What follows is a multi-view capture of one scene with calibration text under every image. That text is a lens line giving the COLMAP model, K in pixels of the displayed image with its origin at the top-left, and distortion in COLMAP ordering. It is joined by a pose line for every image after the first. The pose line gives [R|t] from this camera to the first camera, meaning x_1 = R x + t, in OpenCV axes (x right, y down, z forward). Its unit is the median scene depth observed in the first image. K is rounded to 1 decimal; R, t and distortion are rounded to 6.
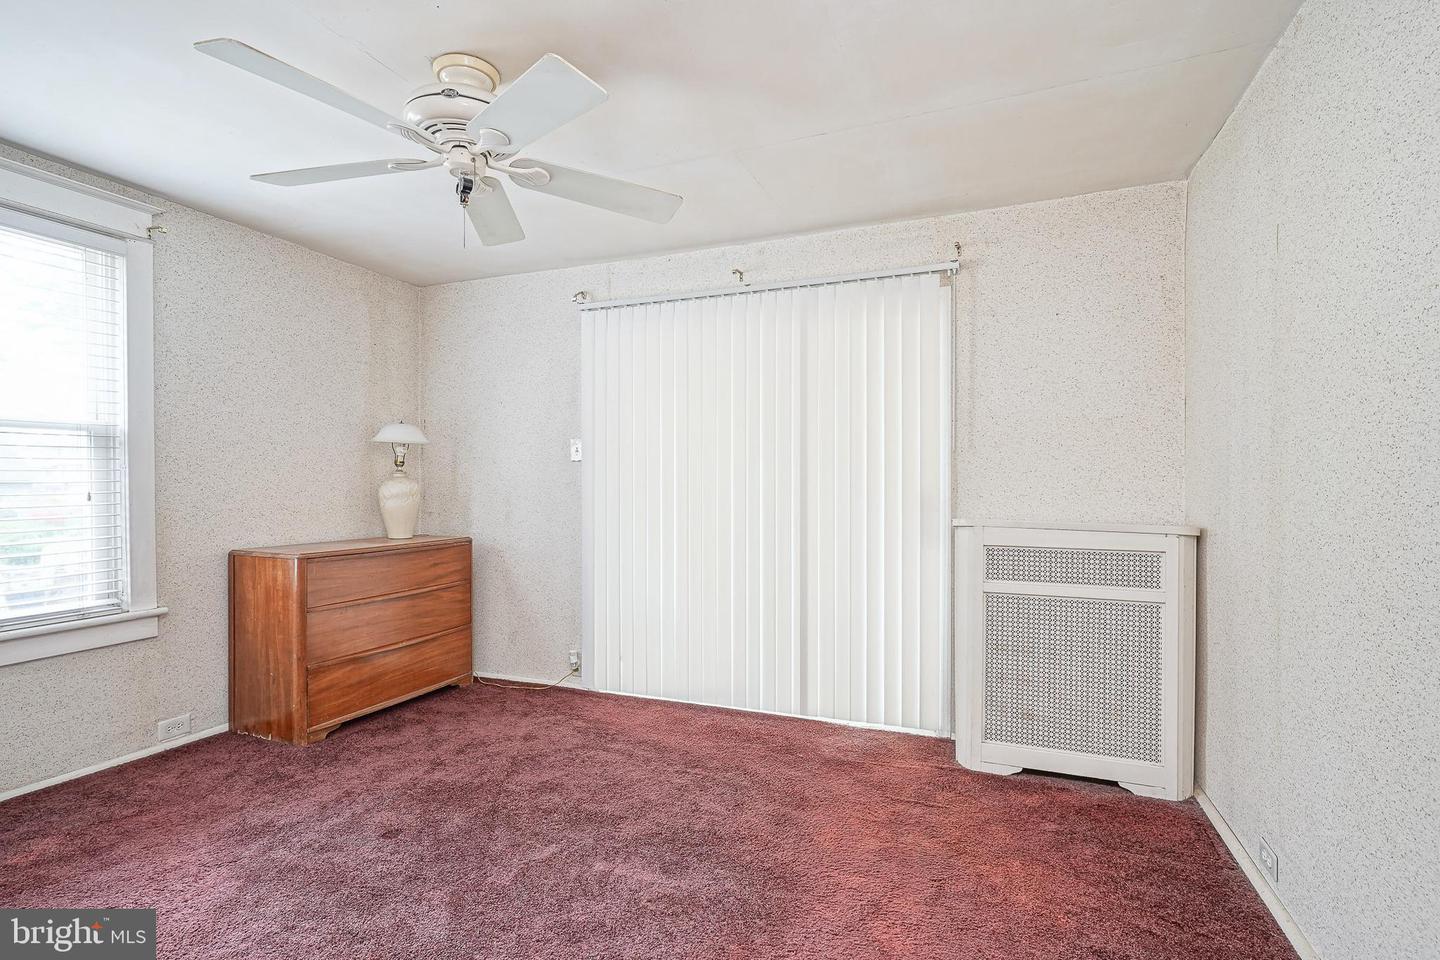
lens RADIAL K [[707.8, 0, 717.3], [0, 707.8, 487.0], [0, 0, 1]] dist [-0.001546, 0.002743]
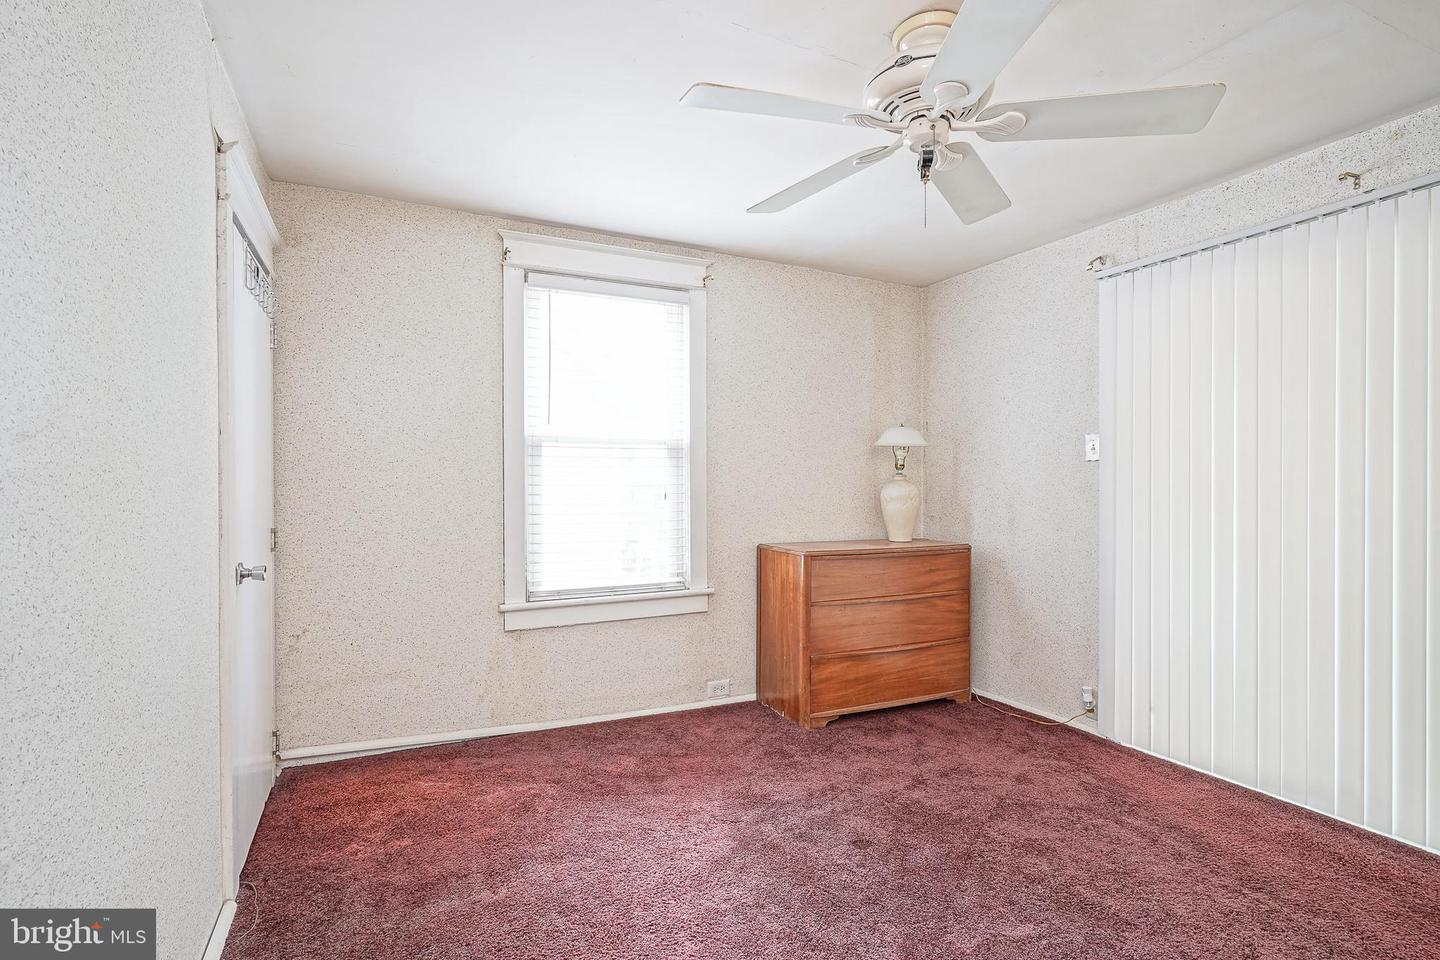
lens RADIAL K [[707.8, 0, 717.3], [0, 707.8, 487.0], [0, 0, 1]] dist [-0.001546, 0.002743]
pose [[0.745770, 0.004044, -0.666191, 0.032657], [-0.006135, 0.999981, -0.000798, -0.002710], [0.666175, 0.004682, 0.745781, 0.099102]]
